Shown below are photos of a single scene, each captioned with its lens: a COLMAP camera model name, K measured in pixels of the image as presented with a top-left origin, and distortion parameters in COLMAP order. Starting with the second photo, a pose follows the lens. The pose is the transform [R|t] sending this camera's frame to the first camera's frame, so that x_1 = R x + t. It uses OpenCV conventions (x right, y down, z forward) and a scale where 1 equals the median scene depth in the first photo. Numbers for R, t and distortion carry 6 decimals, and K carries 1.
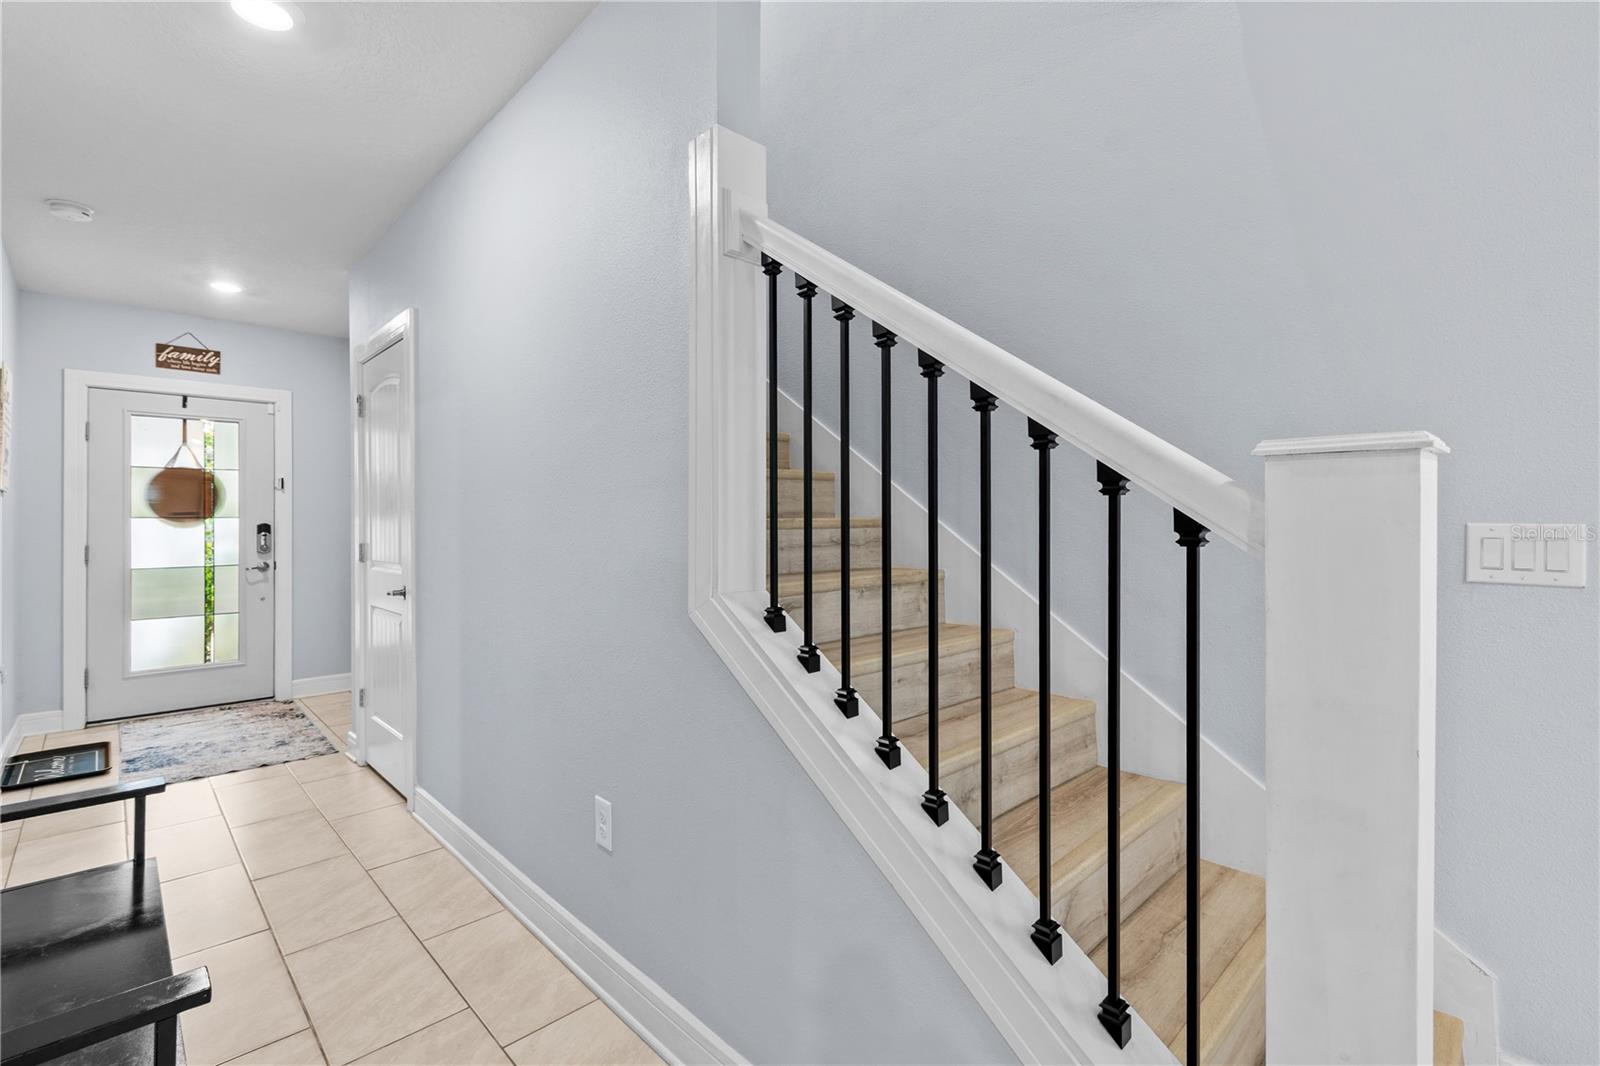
lens RADIAL K [[717.0, 0, 800.6], [0, 717.0, 527.6], [0, 0, 1]] dist [0.002886, -0.002280]
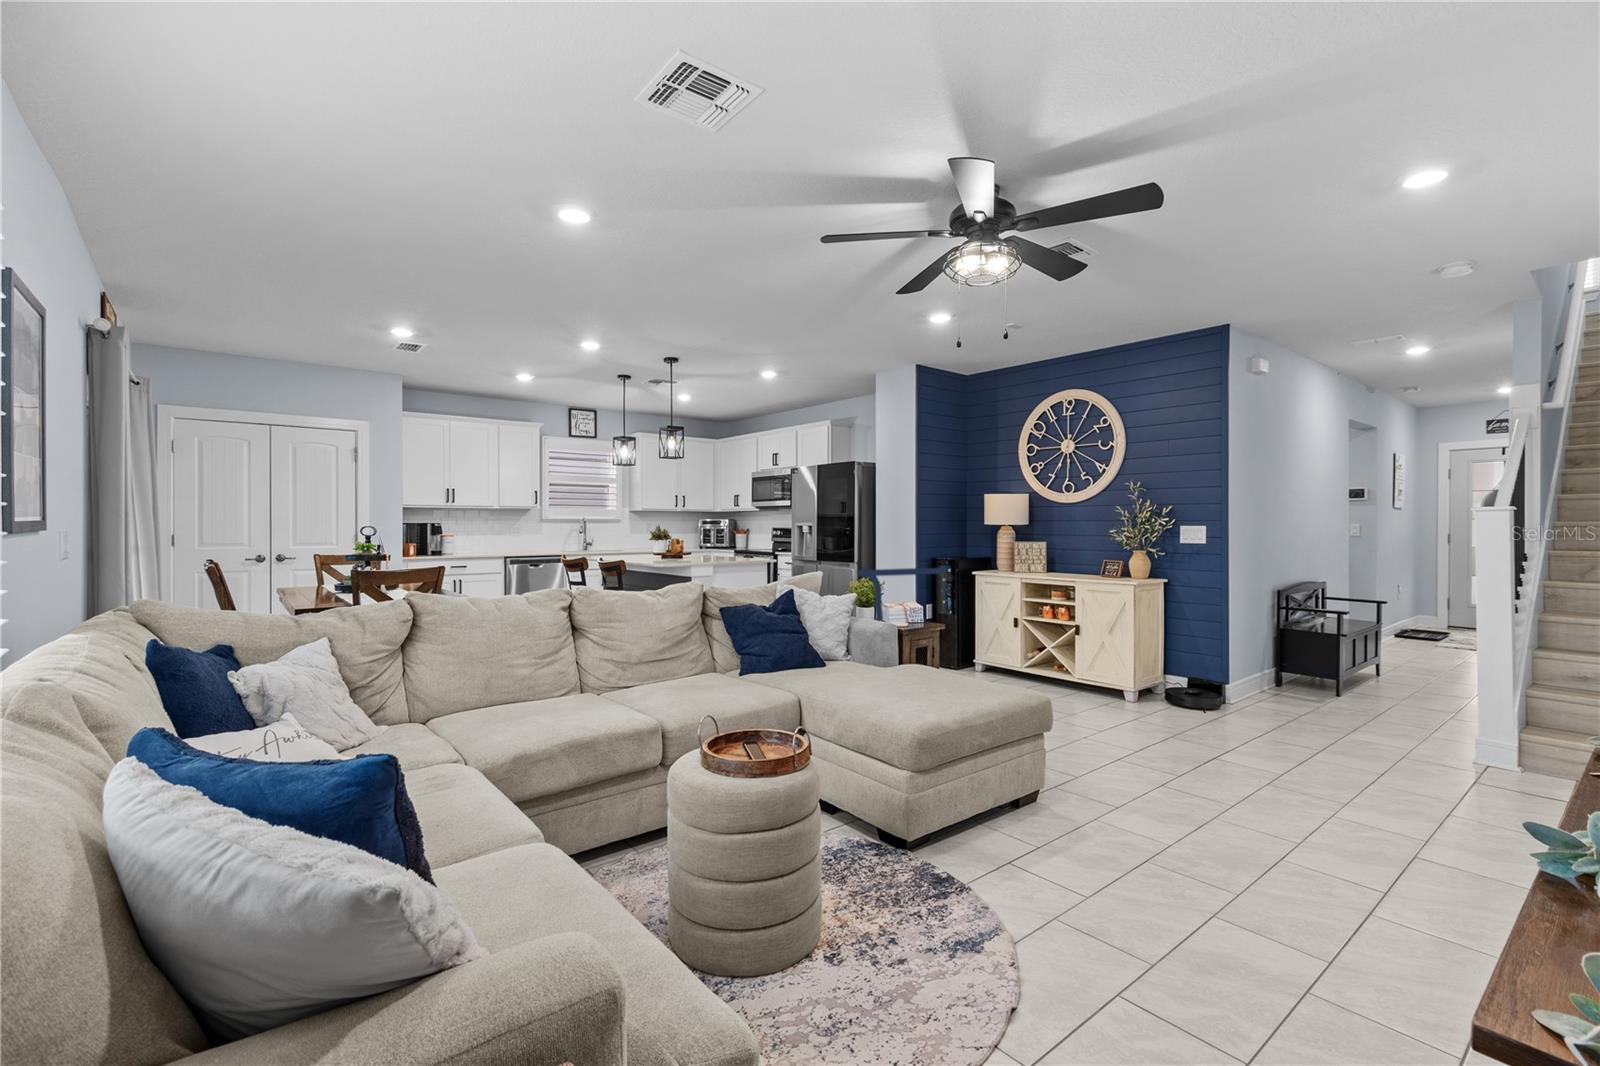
lens RADIAL K [[717.0, 0, 795.7], [0, 717.0, 522.7], [0, 0, 1]] dist [0.002886, -0.002280]
pose [[-0.091700, -0.001169, -0.995786, 1.037904], [-0.002441, 0.999997, -0.000949, 0.000669], [0.995784, 0.002344, -0.091702, -0.542058]]
